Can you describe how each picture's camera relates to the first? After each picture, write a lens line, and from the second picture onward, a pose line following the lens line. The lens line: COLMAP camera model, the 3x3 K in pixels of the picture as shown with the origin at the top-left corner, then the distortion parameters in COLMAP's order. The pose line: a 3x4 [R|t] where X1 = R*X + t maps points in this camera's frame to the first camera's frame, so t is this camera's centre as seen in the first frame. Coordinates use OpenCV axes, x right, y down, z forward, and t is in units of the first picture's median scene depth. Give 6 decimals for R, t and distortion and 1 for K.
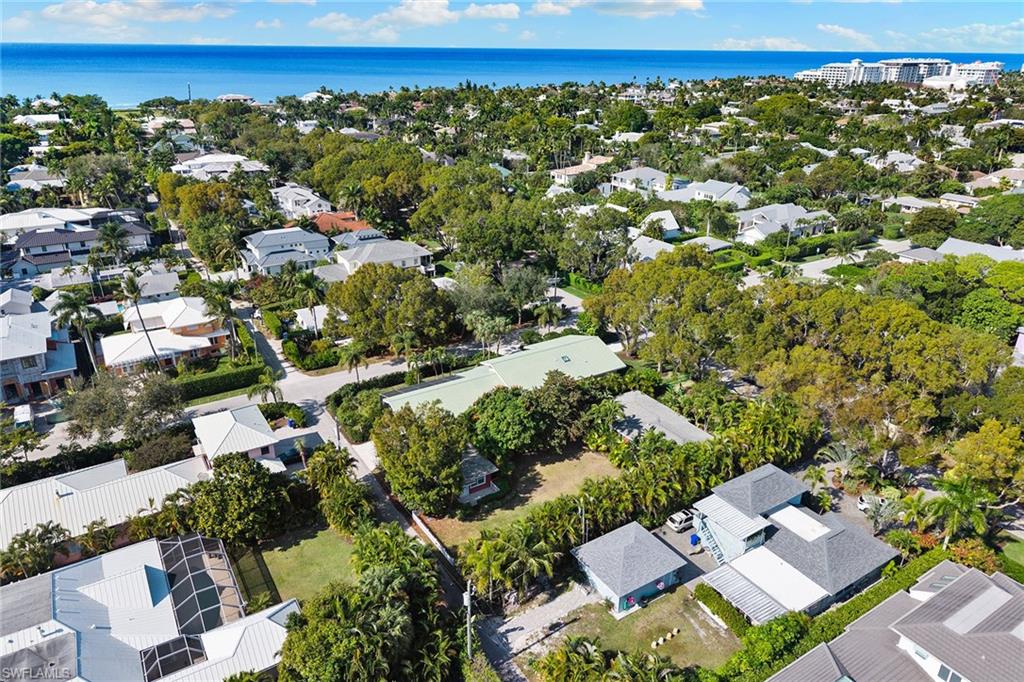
lens RADIAL K [[698.0, 0, 512.0], [0, 698.0, 341.0], [0, 0, 1]] dist [0.010226, 0.001797]
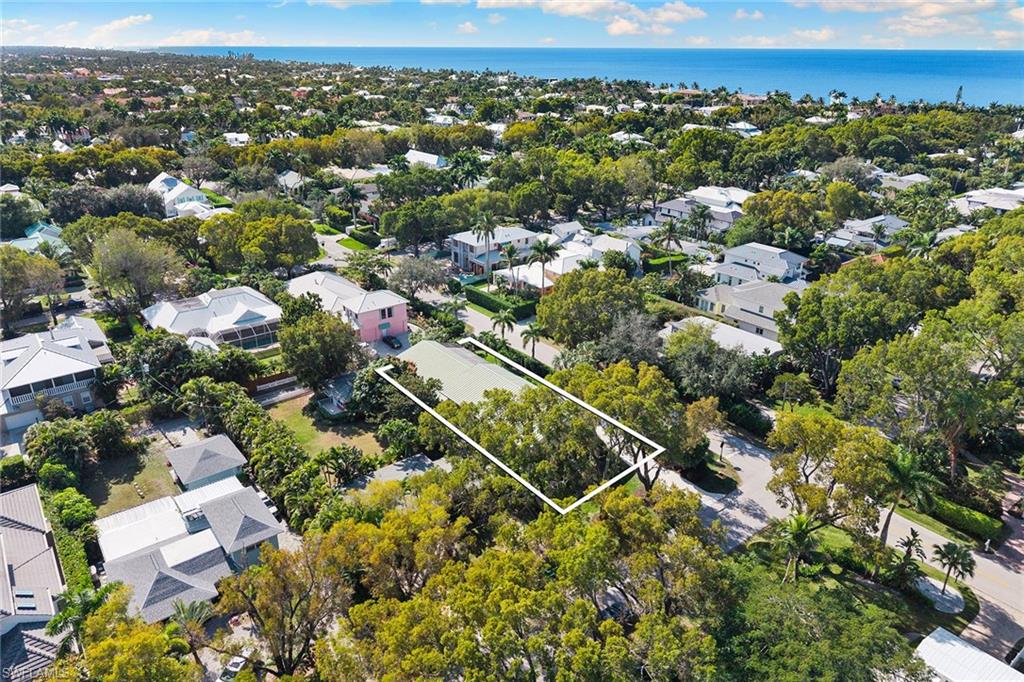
lens RADIAL K [[698.0, 0, 512.0], [0, 698.0, 341.0], [0, 0, 1]] dist [0.010226, 0.001797]
pose [[0.067178, 0.367791, -0.927479, 1.042620], [-0.392852, 0.864239, 0.314259, -0.382982], [0.917145, 0.343251, 0.202545, 0.973318]]
